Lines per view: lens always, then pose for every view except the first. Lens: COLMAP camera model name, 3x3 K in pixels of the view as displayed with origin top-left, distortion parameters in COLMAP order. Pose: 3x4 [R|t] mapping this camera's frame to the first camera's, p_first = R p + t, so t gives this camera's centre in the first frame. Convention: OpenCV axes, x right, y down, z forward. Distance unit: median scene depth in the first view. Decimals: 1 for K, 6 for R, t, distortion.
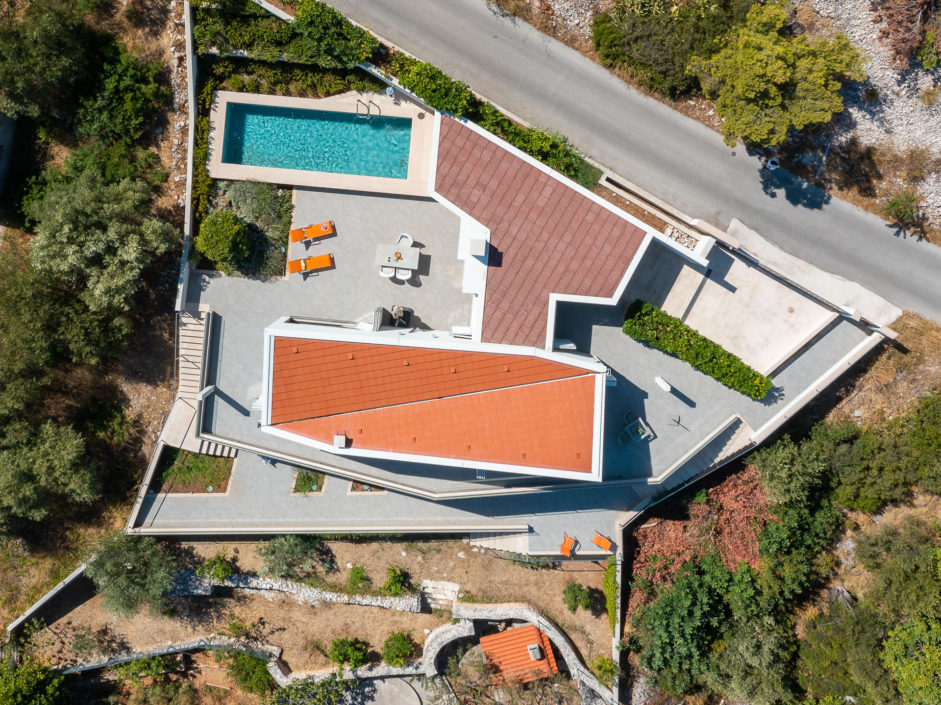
lens RADIAL K [[857.3, 0, 468.8], [0, 857.3, 261.8], [0, 0, 1]] dist [0.001345, 0.008855]
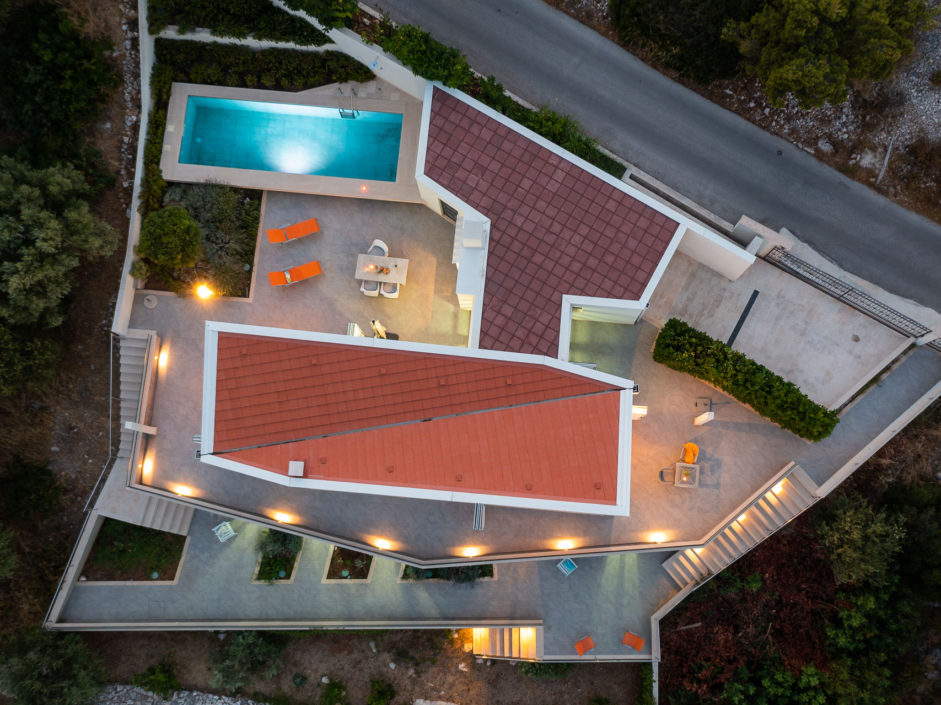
lens RADIAL K [[943.4, 0, 481.9], [0, 943.4, 238.4], [0, 0, 1]] dist [0.011637, -0.016267]
pose [[0.999996, 0.002502, -0.001230, 0.016408], [-0.002641, 0.991444, -0.130504, 0.090642], [0.000893, 0.130507, 0.991447, 0.091232]]
